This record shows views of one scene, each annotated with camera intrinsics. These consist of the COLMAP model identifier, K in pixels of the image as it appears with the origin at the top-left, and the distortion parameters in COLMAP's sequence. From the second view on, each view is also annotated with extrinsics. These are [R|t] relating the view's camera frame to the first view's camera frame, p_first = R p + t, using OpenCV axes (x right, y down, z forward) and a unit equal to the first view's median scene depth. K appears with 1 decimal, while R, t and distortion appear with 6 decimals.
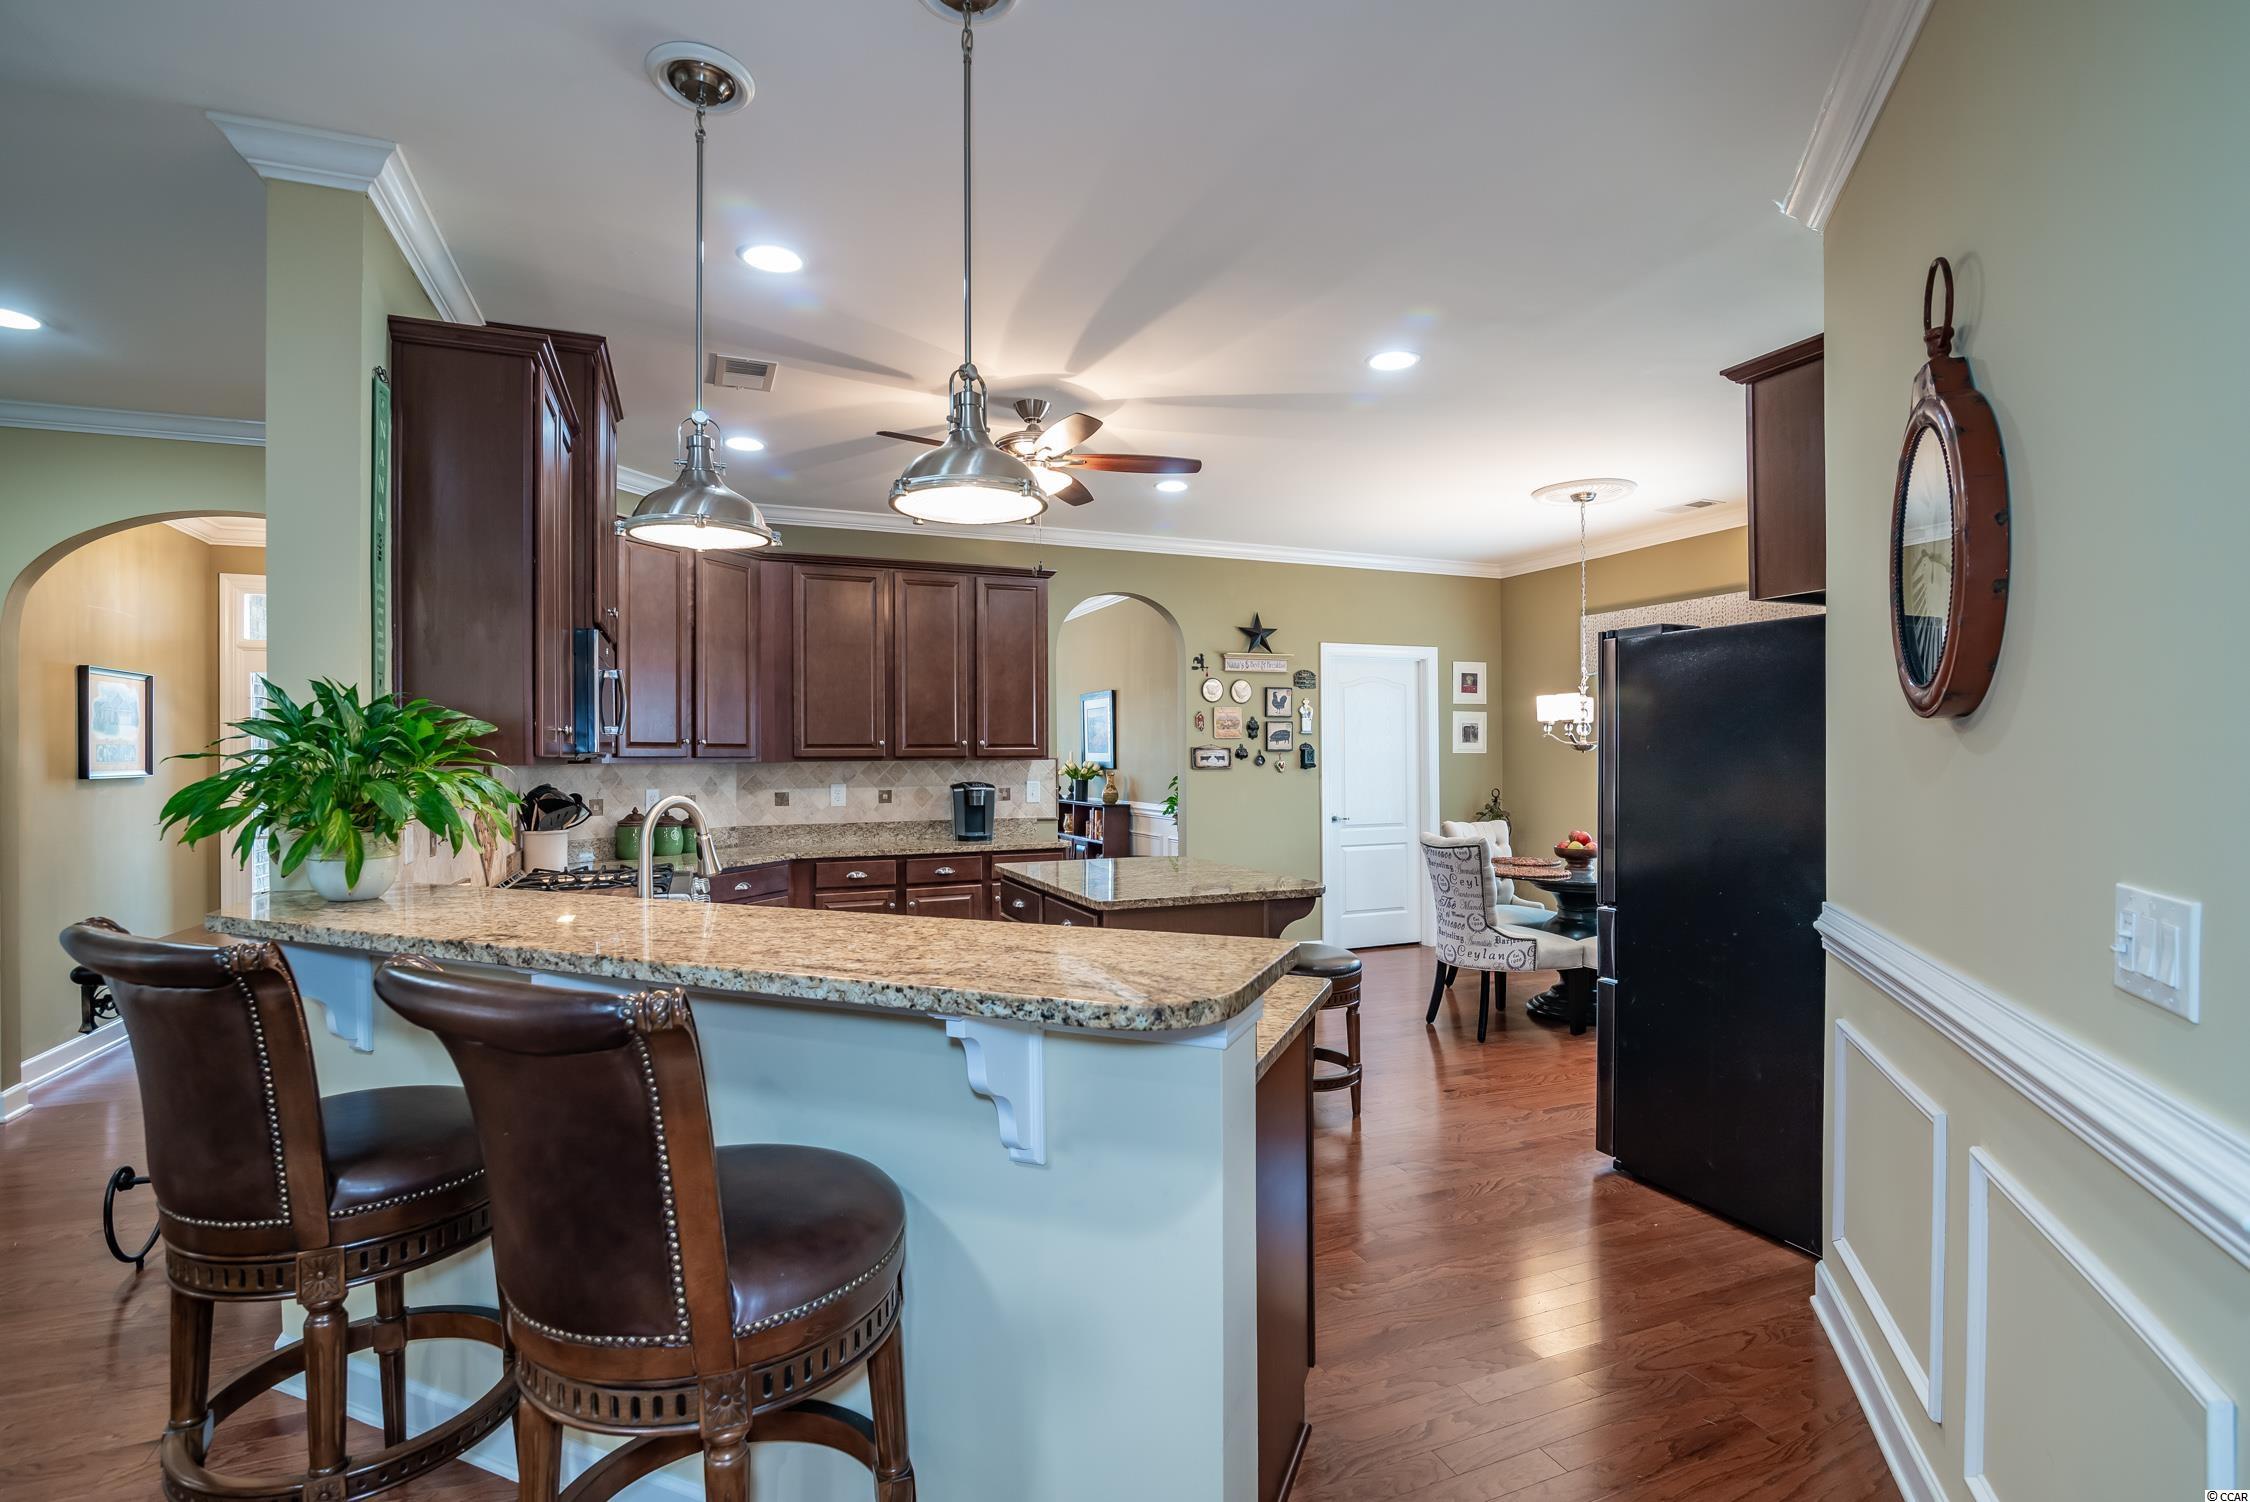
lens RADIAL K [[1062.3, 0, 1121.1], [0, 1062.3, 769.0], [0, 0, 1]] dist [-0.017609, -0.000876]
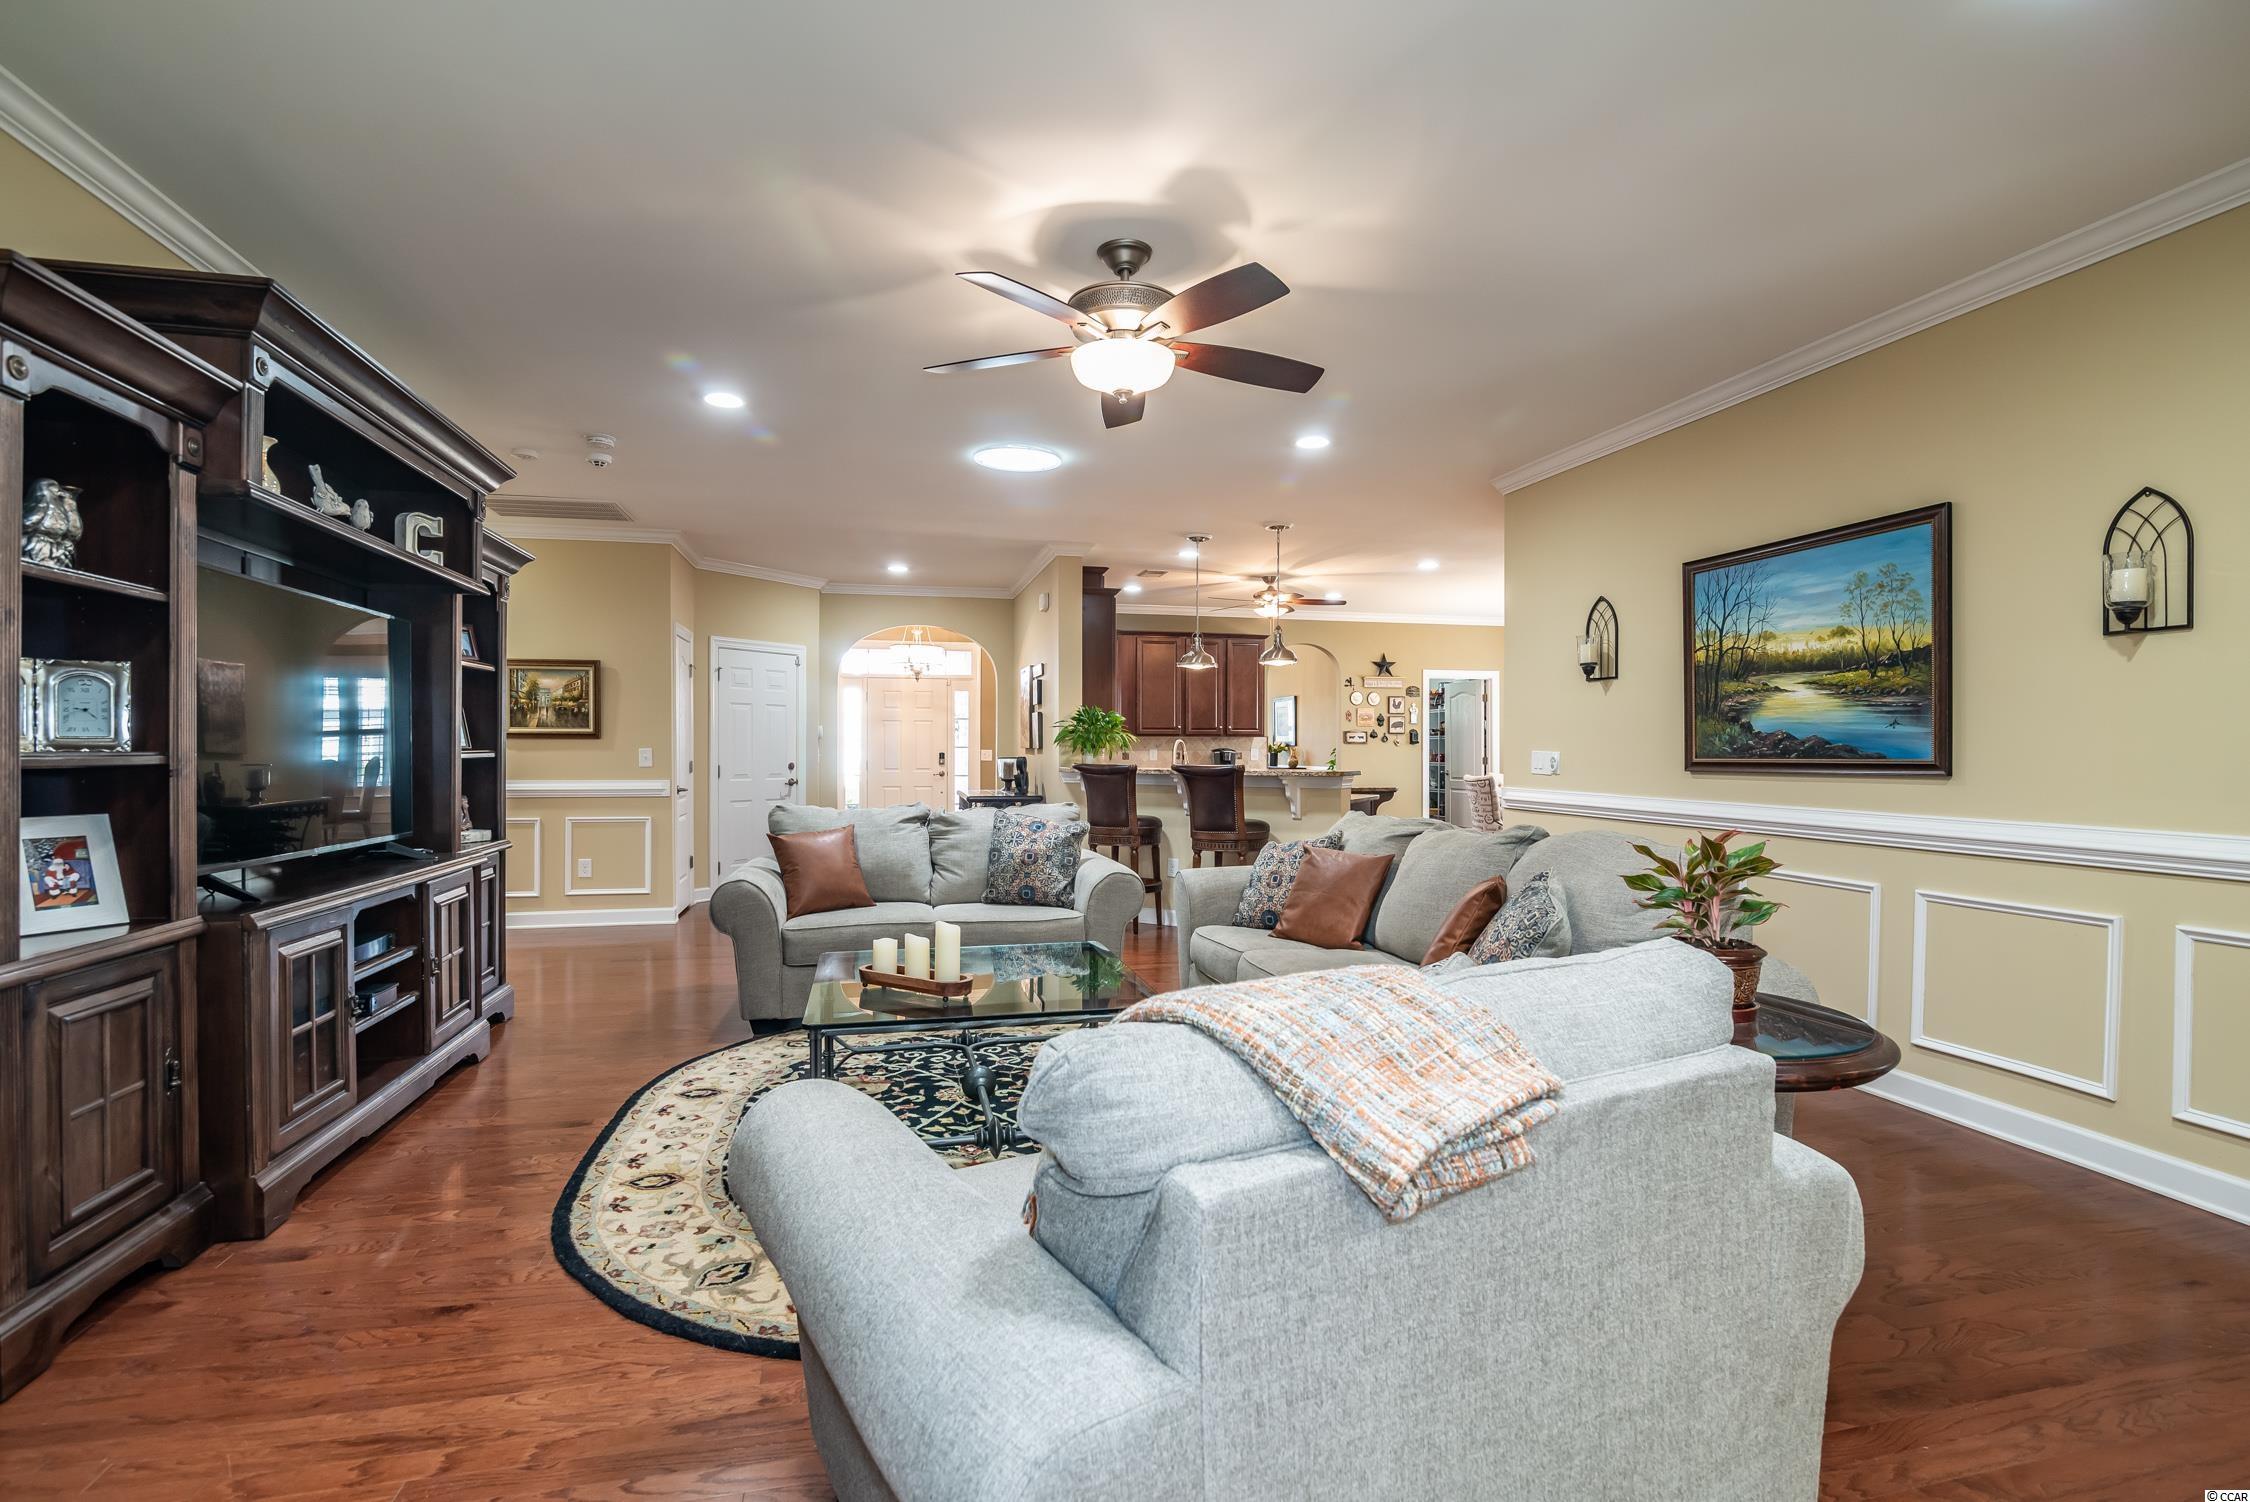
lens RADIAL K [[1062.3, 0, 1121.1], [0, 1062.3, 769.0], [0, 0, 1]] dist [-0.017609, -0.000876]
pose [[0.988605, 0.009905, -0.150207, -0.032223], [-0.008939, 0.999935, 0.007102, 0.031853], [0.150268, -0.005679, 0.988629, -0.757364]]
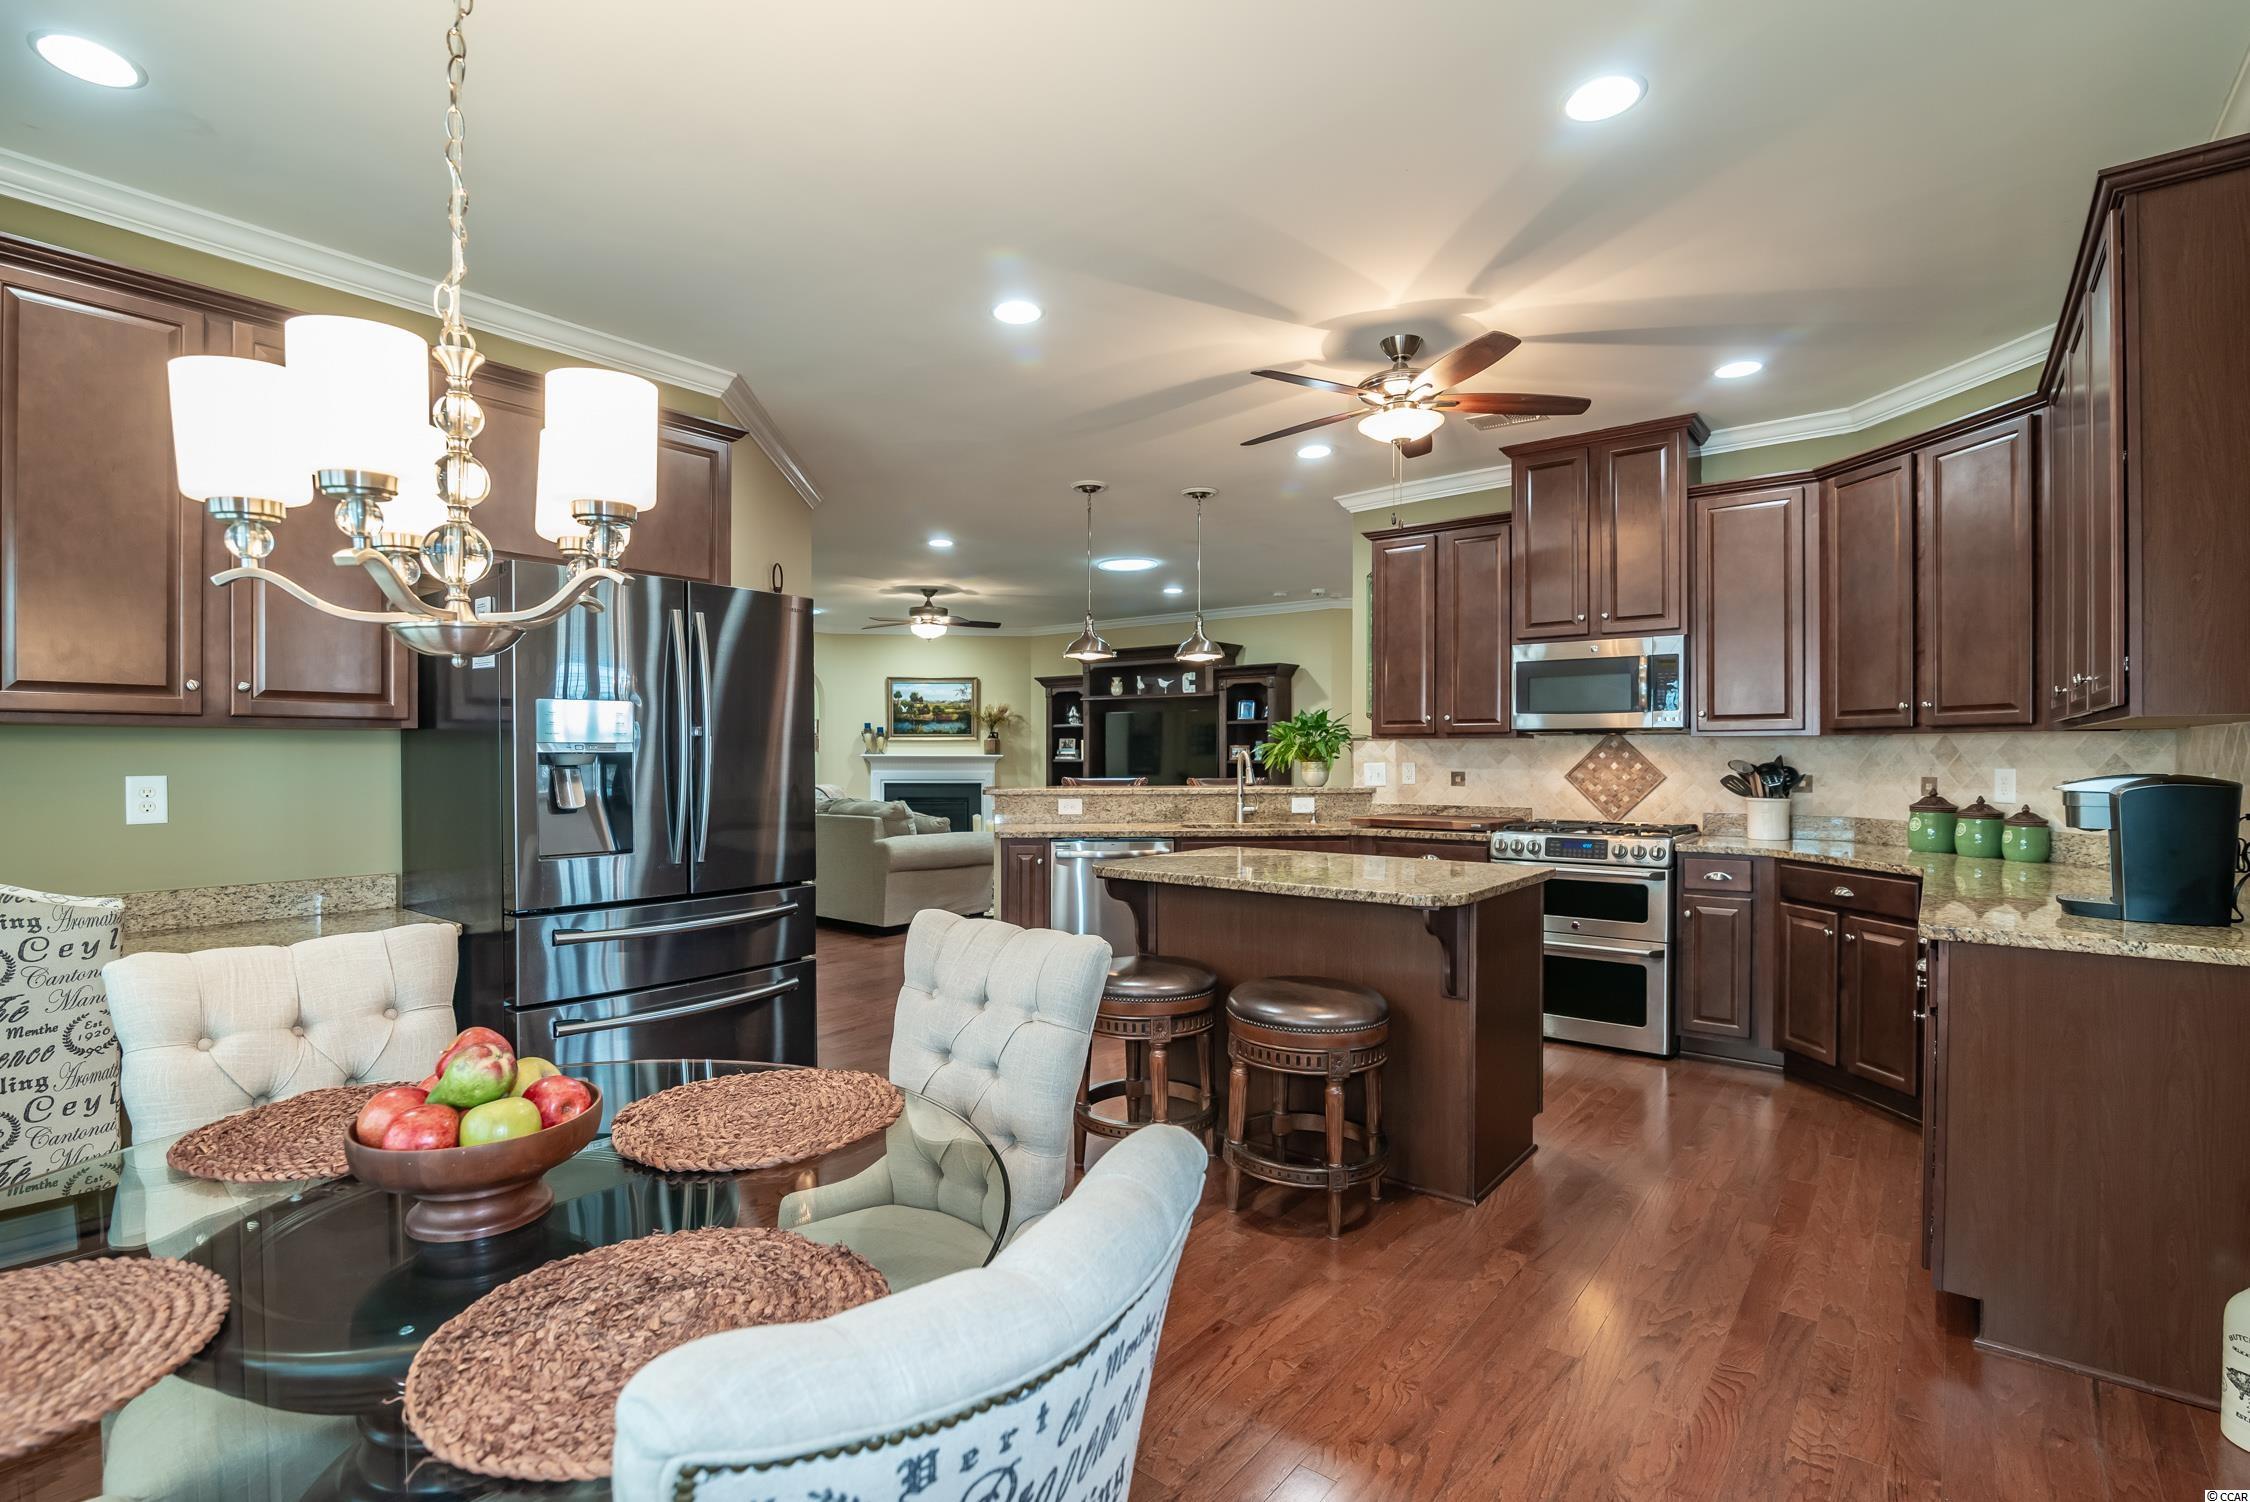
lens RADIAL K [[1053.8, 0, 1125.0], [0, 1053.8, 751.0], [0, 0, 1]] dist [-0.004154, -0.000362]
pose [[-0.874112, 0.002793, -0.485717, 0.338028], [-0.002510, 0.999944, 0.010267, 0.000736], [0.485718, 0.010194, -0.874056, 1.001366]]
